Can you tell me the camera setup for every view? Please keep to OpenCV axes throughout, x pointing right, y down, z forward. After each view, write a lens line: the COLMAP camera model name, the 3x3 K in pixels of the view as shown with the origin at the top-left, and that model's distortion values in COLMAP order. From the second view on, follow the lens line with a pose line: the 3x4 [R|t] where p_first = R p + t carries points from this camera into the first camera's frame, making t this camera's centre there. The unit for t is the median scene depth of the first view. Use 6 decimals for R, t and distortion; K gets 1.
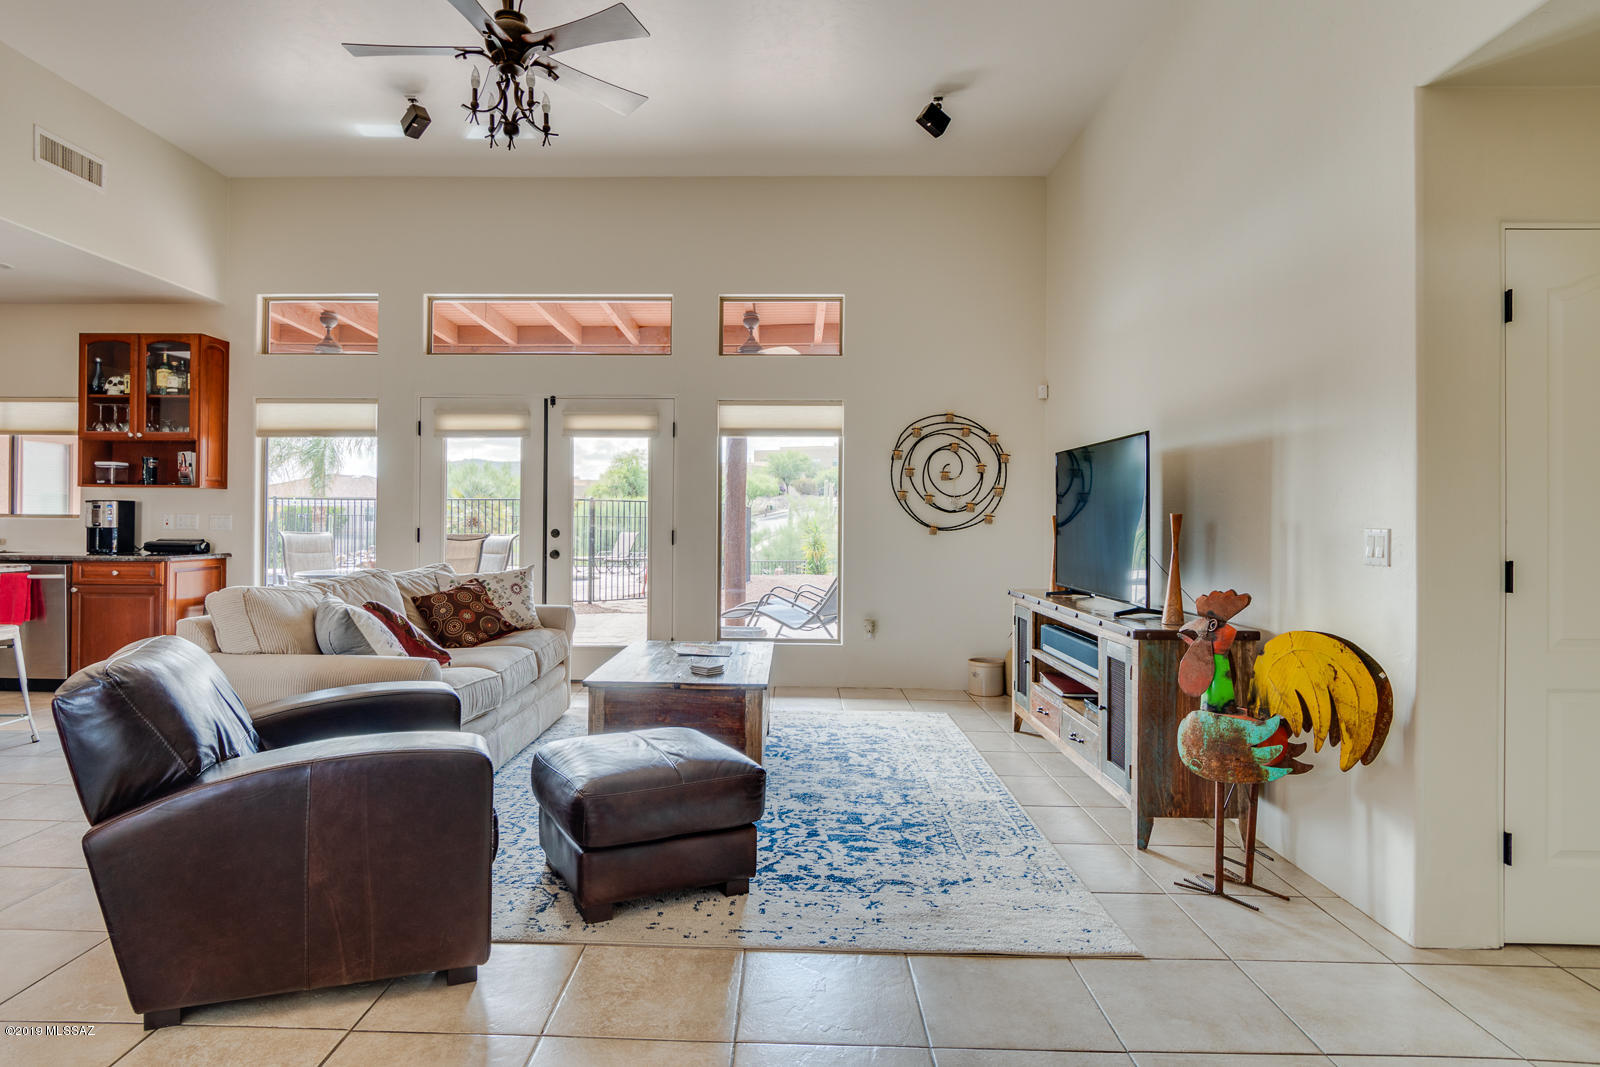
lens RADIAL K [[871.2, 0, 743.3], [0, 871.2, 514.9], [0, 0, 1]] dist [0.015989, -0.004108]
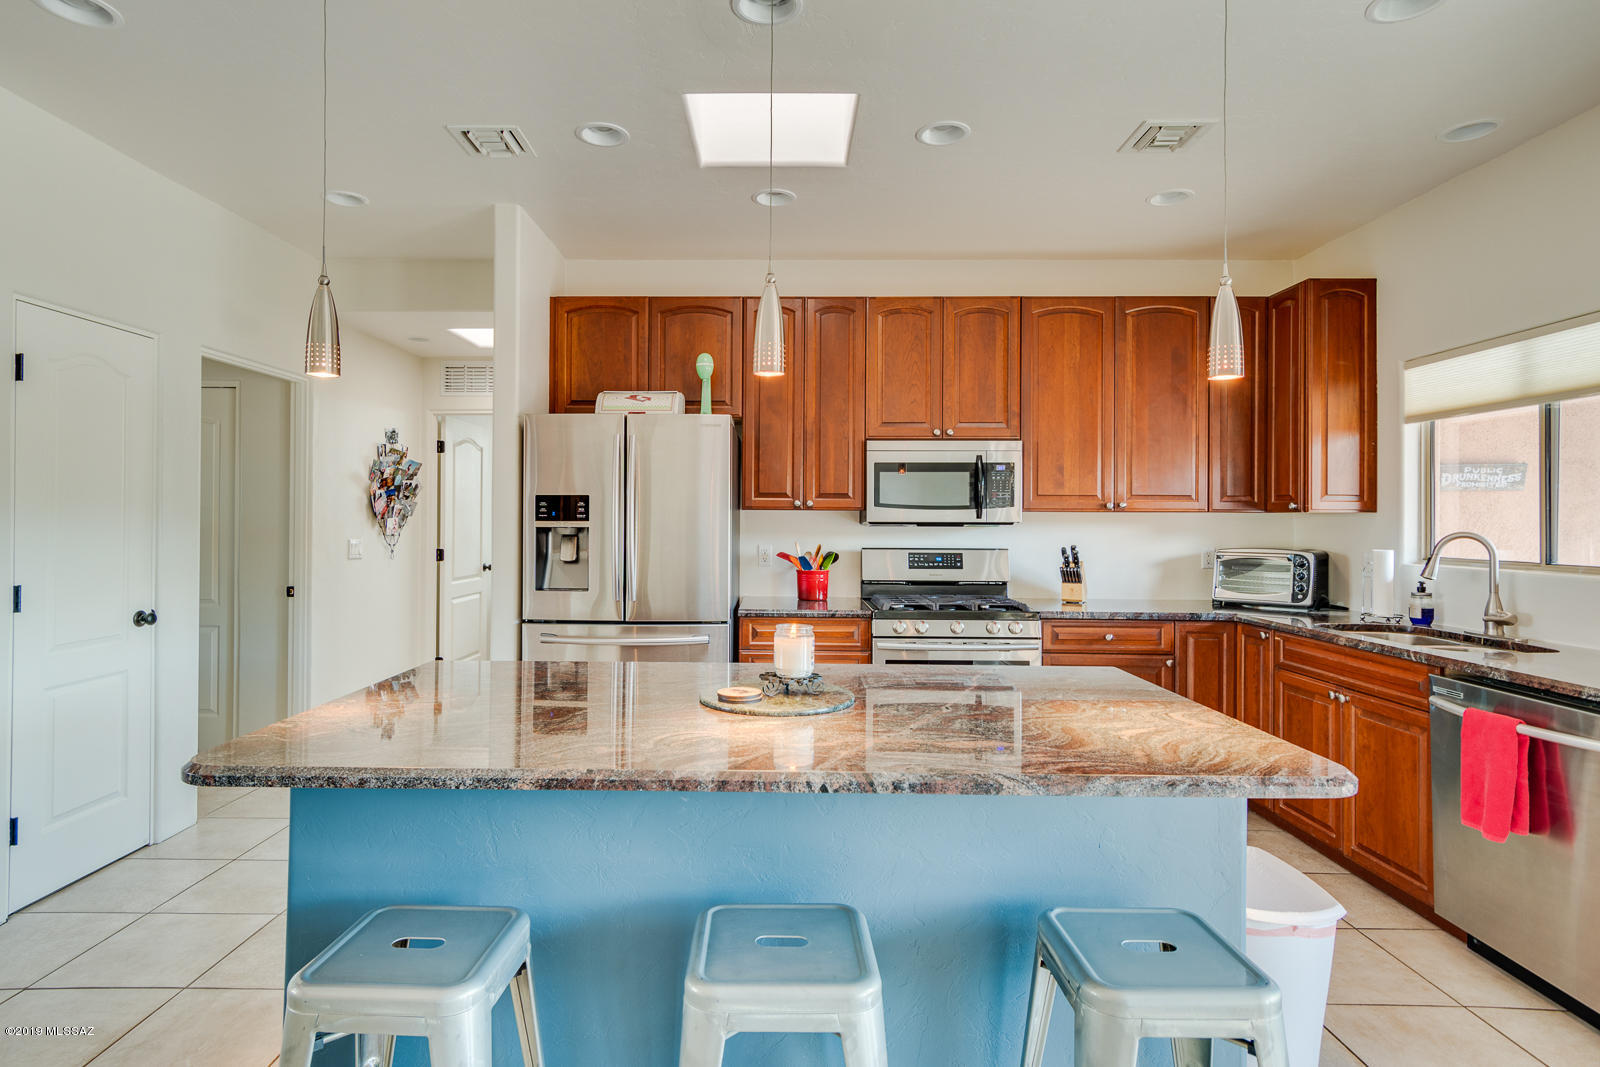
lens RADIAL K [[871.2, 0, 783.7], [0, 871.2, 517.0], [0, 0, 1]] dist [0.015989, -0.004108]
pose [[0.033604, -0.013280, -0.999347, -0.383683], [0.000039, 0.999912, -0.013287, -0.022451], [0.999435, 0.000407, 0.033601, 0.600715]]
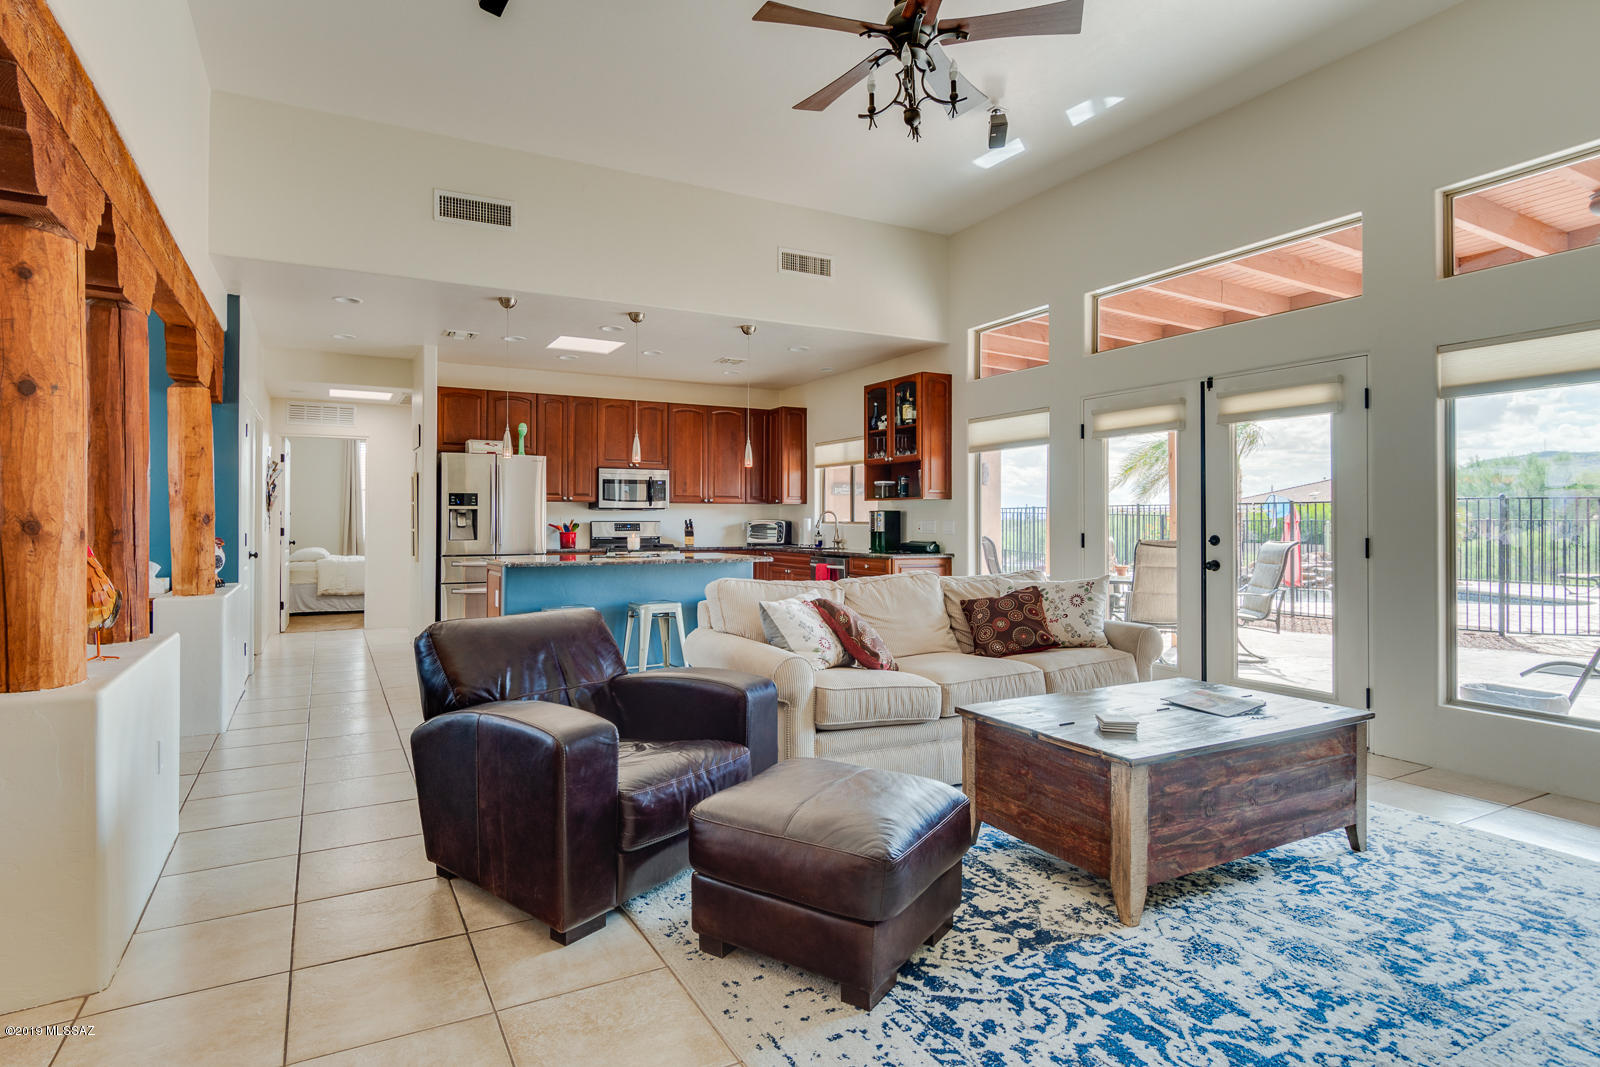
lens RADIAL K [[825.0, 0, 796.4], [0, 825.0, 518.4], [0, 0, 1]] dist [0.002354, -0.003239]
pose [[0.531959, -0.010292, -0.846708, 0.251772], [0.007957, 0.999943, -0.007155, 0.002749], [0.846733, -0.002931, 0.532010, 0.241838]]
